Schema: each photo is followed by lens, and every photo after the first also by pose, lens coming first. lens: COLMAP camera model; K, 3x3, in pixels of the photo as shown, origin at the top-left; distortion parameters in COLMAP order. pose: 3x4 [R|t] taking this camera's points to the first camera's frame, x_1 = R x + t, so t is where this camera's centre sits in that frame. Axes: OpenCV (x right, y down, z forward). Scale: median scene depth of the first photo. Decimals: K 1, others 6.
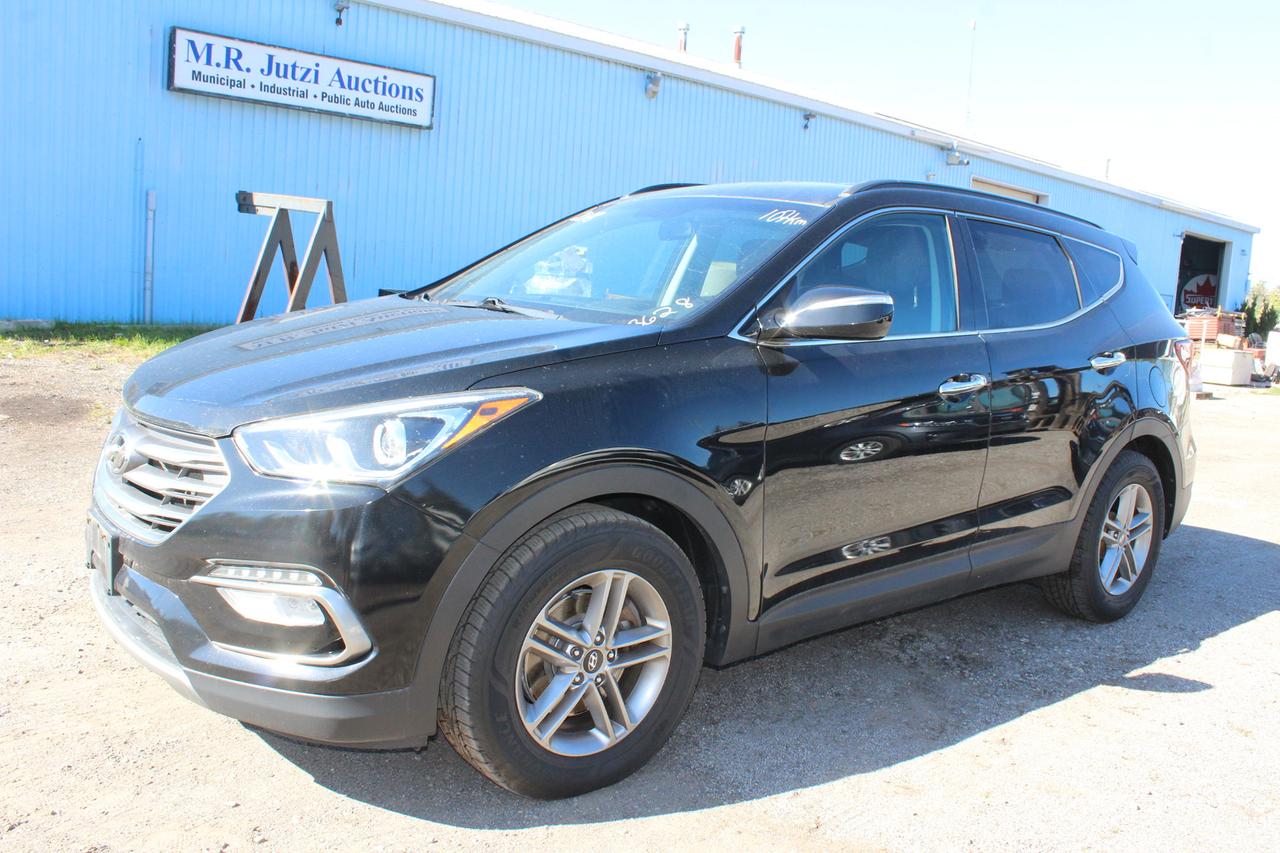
lens RADIAL K [[1064.4, 0, 644.6], [0, 1064.4, 404.1], [0, 0, 1]] dist [-0.175062, 0.172327]
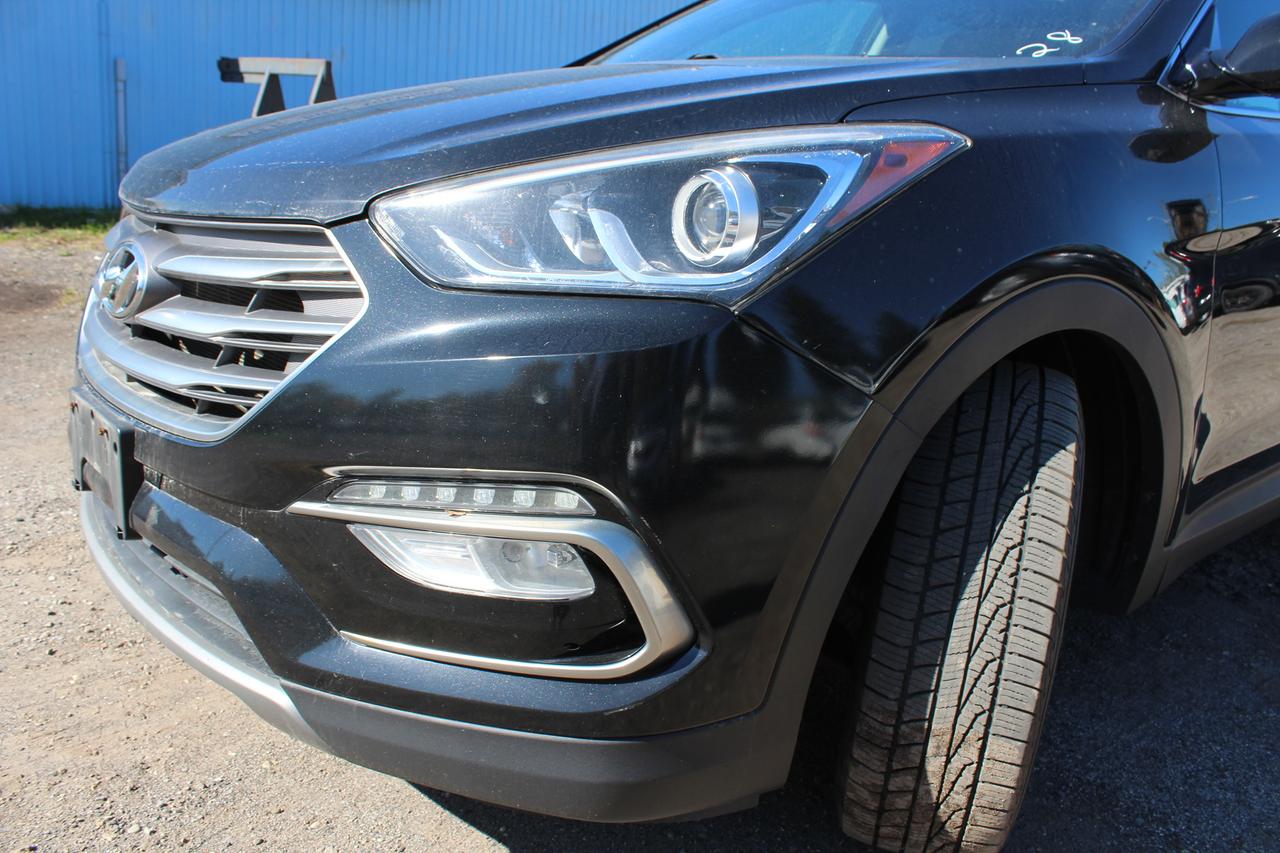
lens RADIAL K [[1064.4, 0, 644.6], [0, 1064.4, 404.1], [0, 0, 1]] dist [-0.175062, 0.172327]
pose [[0.999461, -0.028667, 0.016024, -0.212563], [0.026778, 0.993819, 0.107734, 0.054751], [-0.019013, -0.107247, 0.994051, 0.424708]]
